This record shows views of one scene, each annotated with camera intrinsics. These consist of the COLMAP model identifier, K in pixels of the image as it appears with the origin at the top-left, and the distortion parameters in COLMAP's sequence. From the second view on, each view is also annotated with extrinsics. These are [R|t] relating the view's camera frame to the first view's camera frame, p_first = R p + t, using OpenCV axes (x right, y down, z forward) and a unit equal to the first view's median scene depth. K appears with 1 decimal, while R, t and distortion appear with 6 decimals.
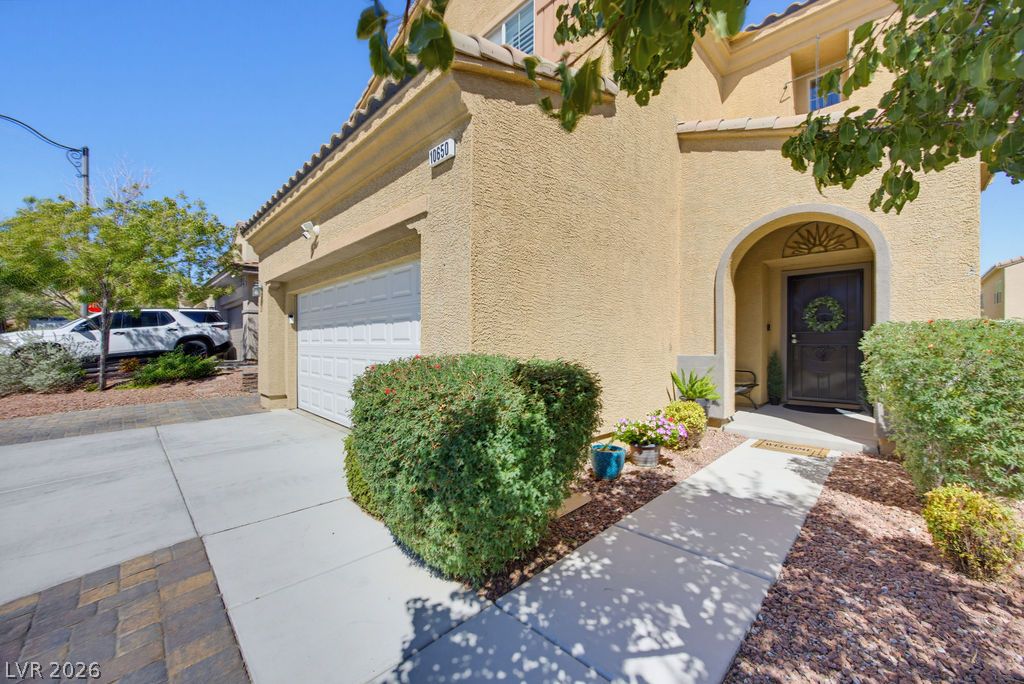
lens RADIAL K [[388.0, 0, 525.9], [0, 388.0, 344.5], [0, 0, 1]] dist [-0.001321, -0.000044]
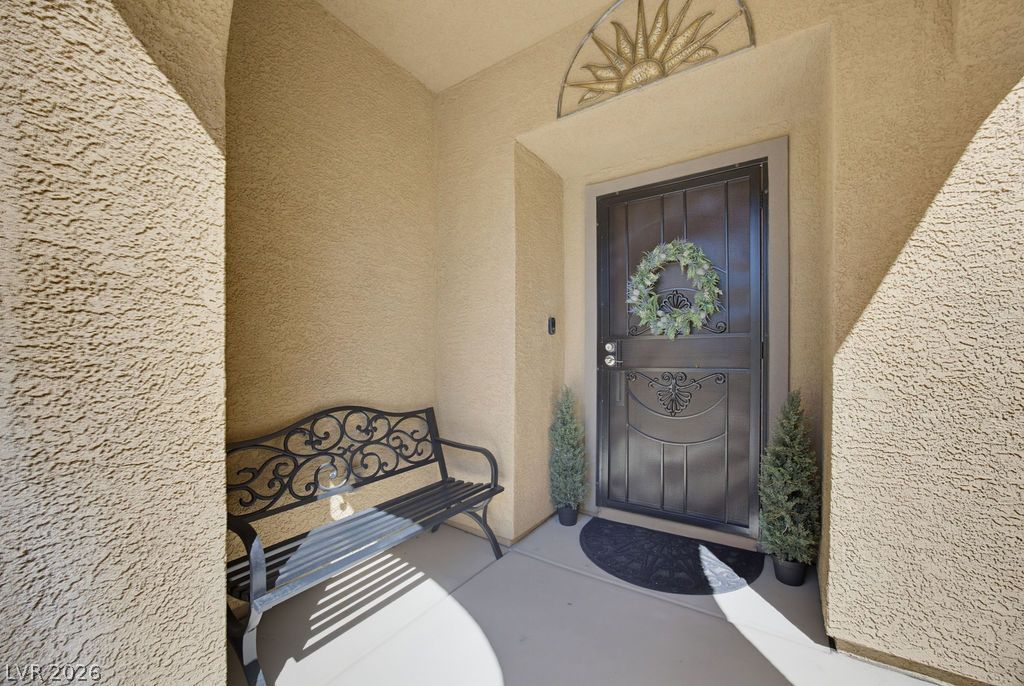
lens RADIAL K [[401.7, 0, 512.1], [0, 401.7, 356.8], [0, 0, 1]] dist [-0.017606, -0.000006]
pose [[0.986173, -0.005615, 0.165627, 0.617890], [0.004094, 0.999946, 0.009525, -0.020177], [-0.165671, -0.008716, 0.986142, 0.724349]]
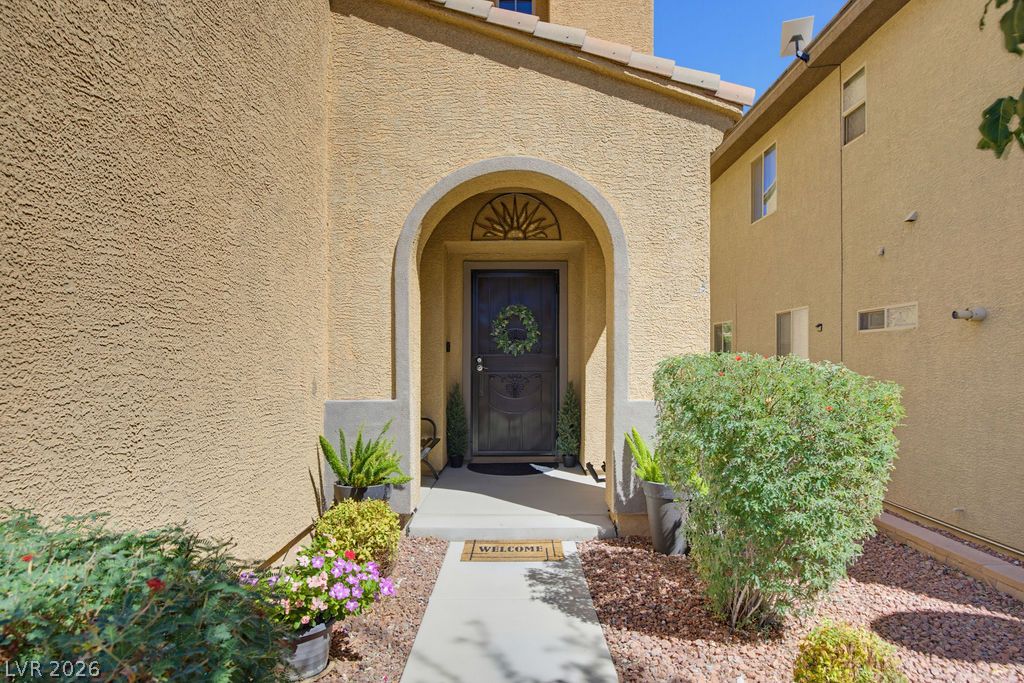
lens RADIAL K [[618.1, 0, 512.6], [0, 618.1, 366.6], [0, 0, 1]] dist [0.000689, -0.000955]
pose [[0.725348, -0.008817, 0.688326, 0.003889], [0.000935, 0.999930, 0.011823, -0.028216], [-0.688382, -0.007932, 0.725305, 0.226594]]
